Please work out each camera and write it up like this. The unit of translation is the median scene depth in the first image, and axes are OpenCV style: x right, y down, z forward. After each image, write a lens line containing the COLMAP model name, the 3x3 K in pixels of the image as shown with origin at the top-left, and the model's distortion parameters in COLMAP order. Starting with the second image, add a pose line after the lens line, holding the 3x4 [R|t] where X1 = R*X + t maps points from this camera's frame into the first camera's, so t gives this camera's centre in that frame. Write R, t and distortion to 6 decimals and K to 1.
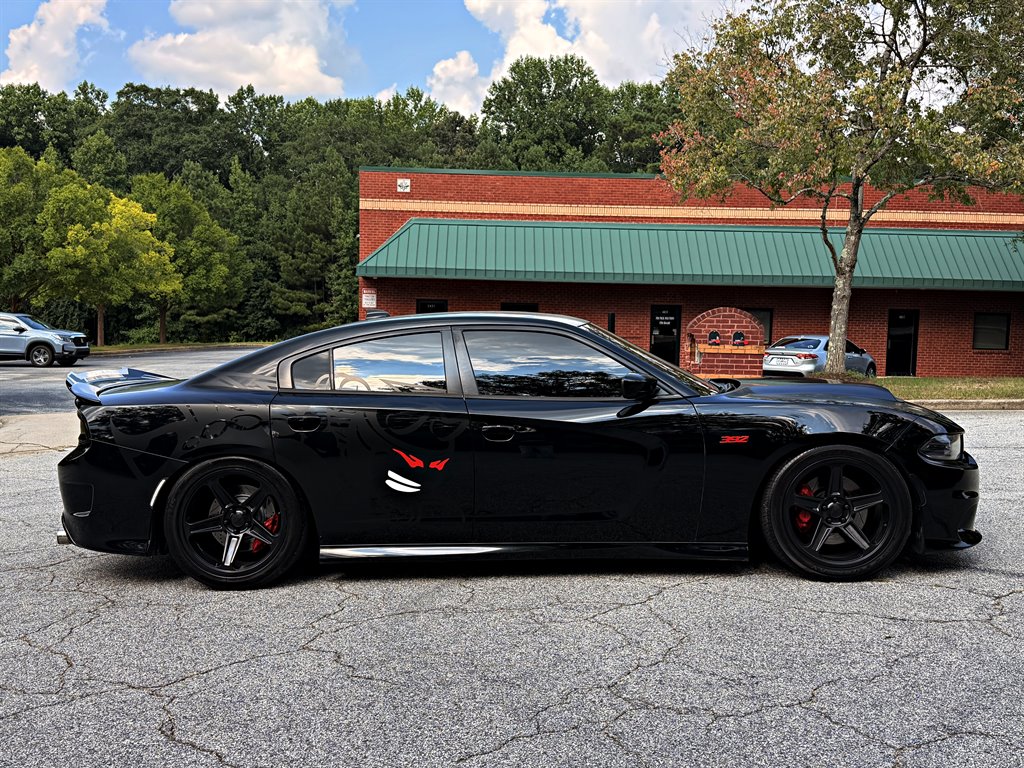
lens RADIAL K [[1022.6, 0, 507.2], [0, 1022.6, 387.6], [0, 0, 1]] dist [0.001660, 0.000000]
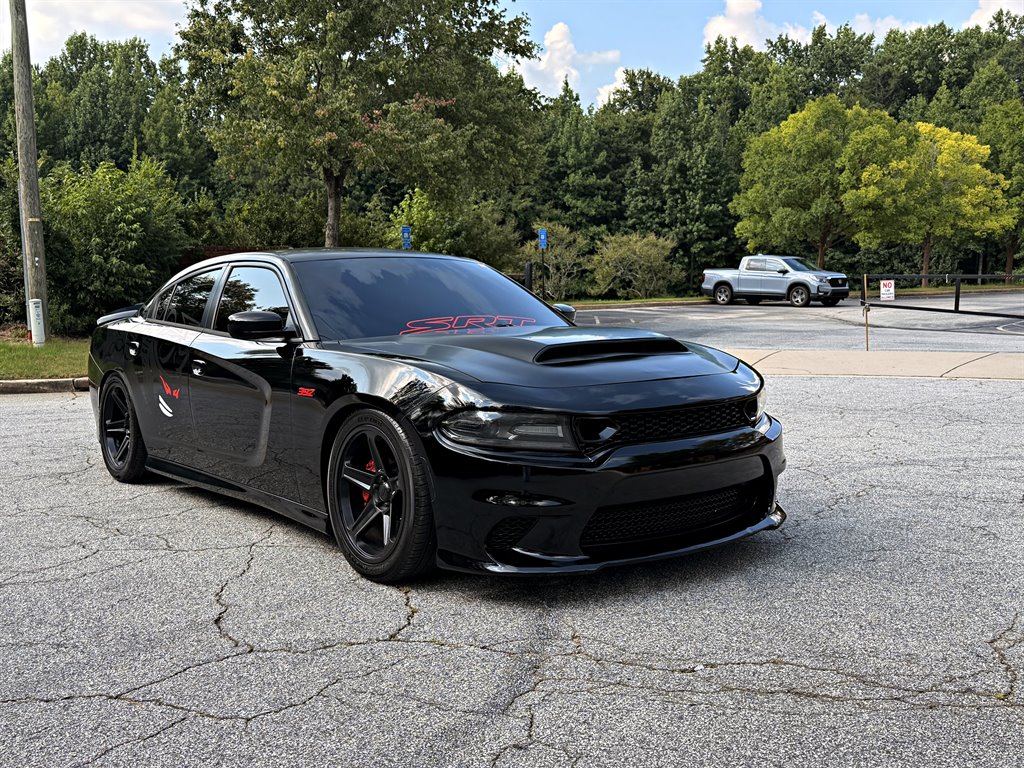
lens RADIAL K [[1022.6, 0, 512.7], [0, 1022.6, 380.6], [0, 0, 1]] dist [0.001660, 0.000000]
pose [[0.646314, 0.069702, -0.759881, 0.255613], [-0.031259, 0.997402, 0.064902, -0.005359], [0.762431, -0.018194, 0.646814, 0.150338]]
